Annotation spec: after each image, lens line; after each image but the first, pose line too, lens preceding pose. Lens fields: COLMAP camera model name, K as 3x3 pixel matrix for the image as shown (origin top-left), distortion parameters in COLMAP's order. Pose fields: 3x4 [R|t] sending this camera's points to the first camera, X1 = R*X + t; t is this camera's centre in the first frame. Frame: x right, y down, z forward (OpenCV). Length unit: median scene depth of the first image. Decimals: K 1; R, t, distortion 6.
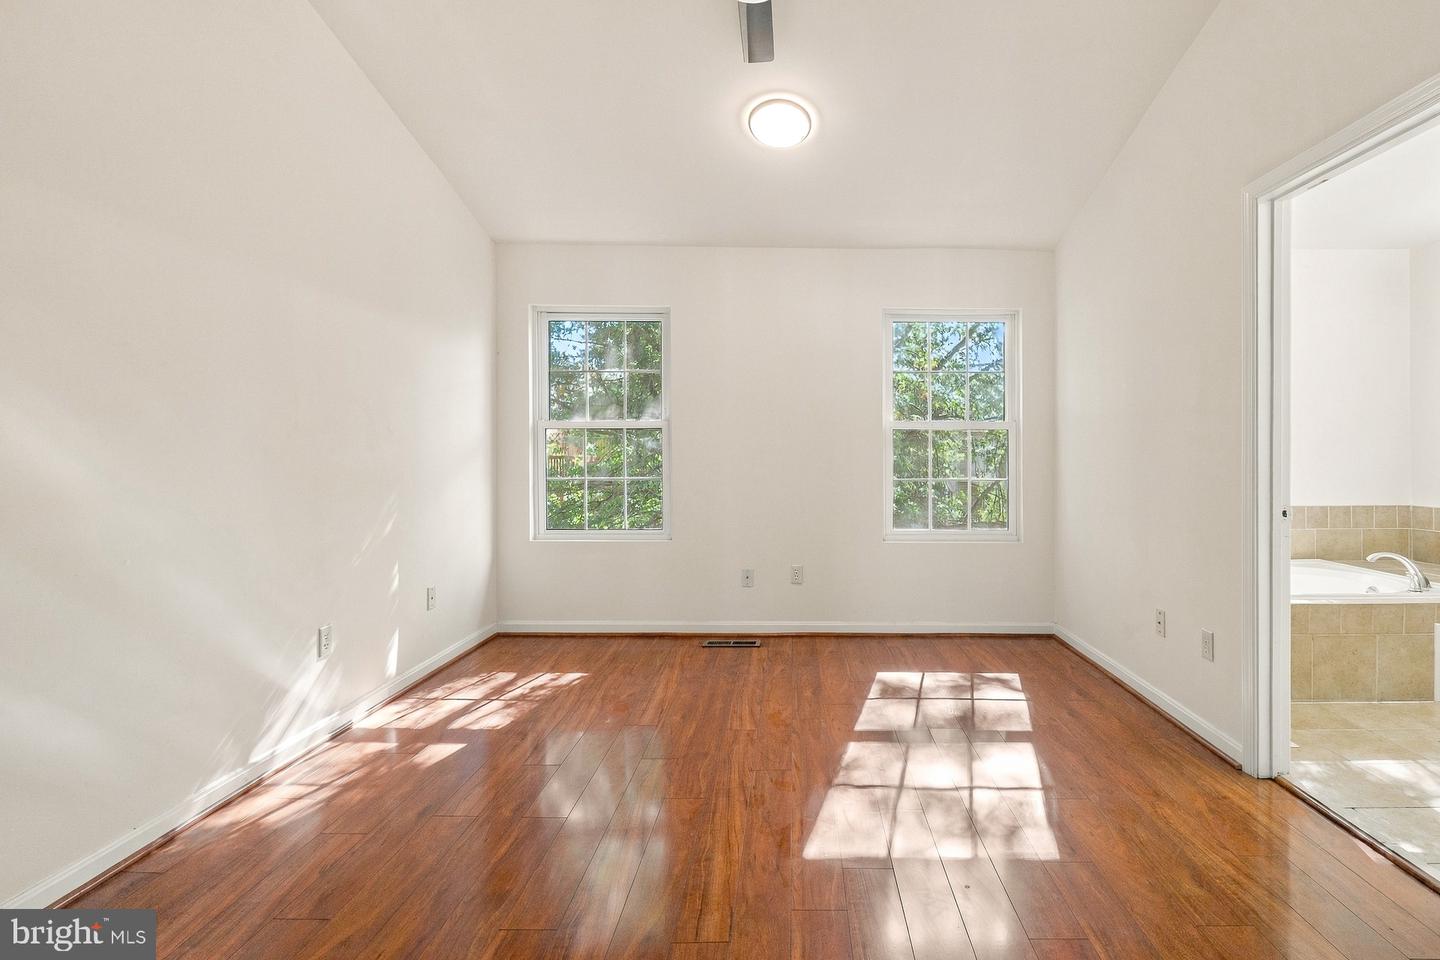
lens RADIAL K [[653.3, 0, 730.4], [0, 653.3, 464.9], [0, 0, 1]] dist [0.001585, 0.000151]
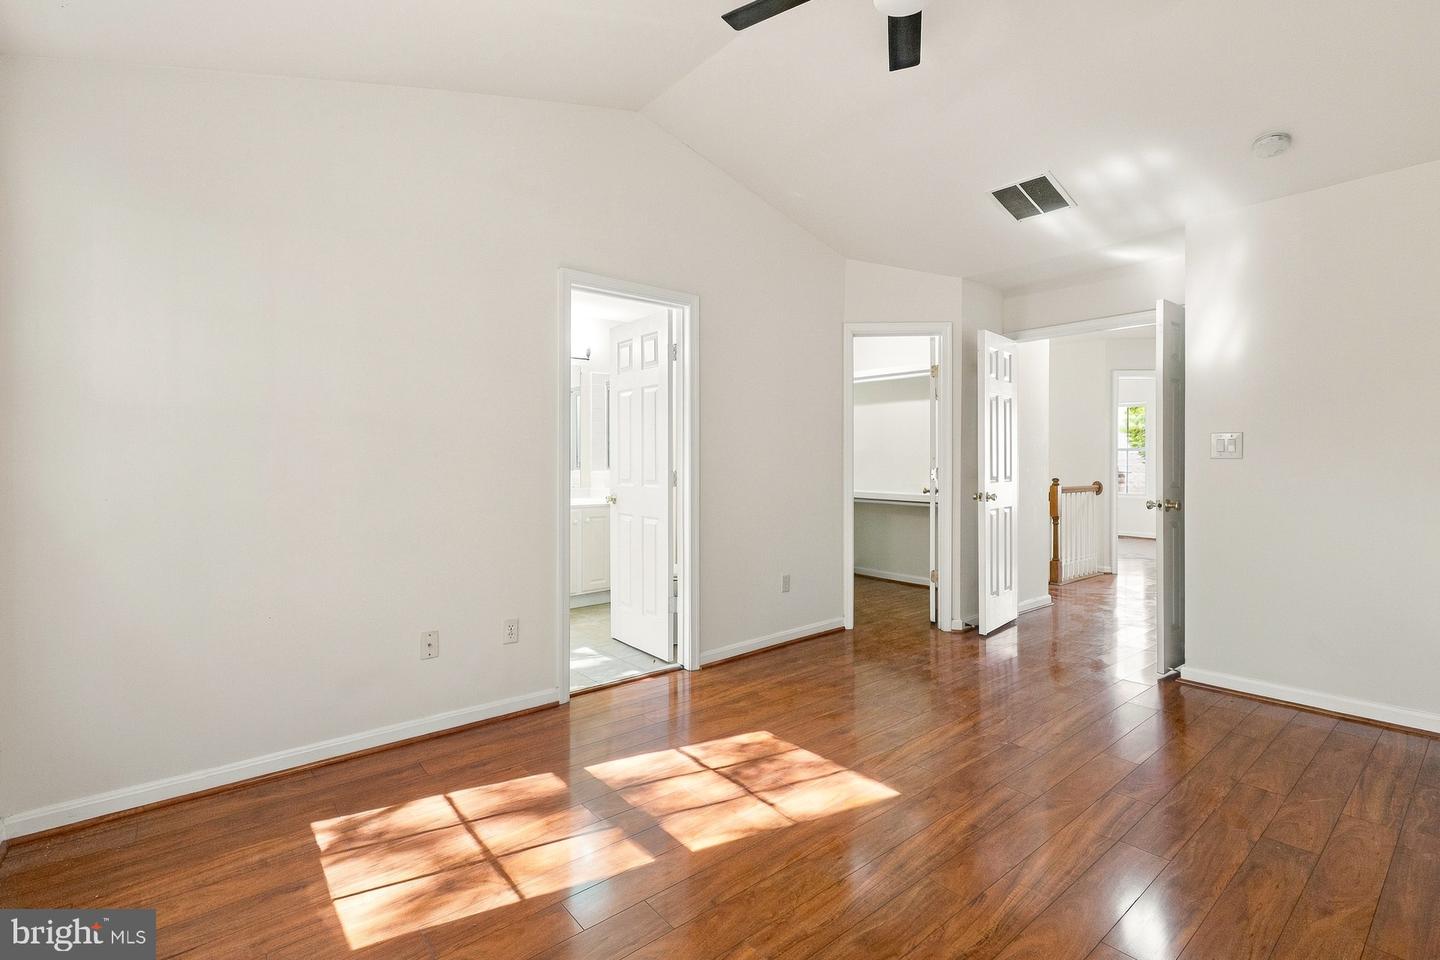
lens RADIAL K [[653.3, 0, 730.4], [0, 653.3, 464.9], [0, 0, 1]] dist [0.001585, 0.000151]
pose [[-0.698199, 0.001715, 0.715902, -0.365648], [0.009042, 0.999938, 0.006423, -0.033636], [-0.715847, 0.010958, -0.698171, 1.365005]]
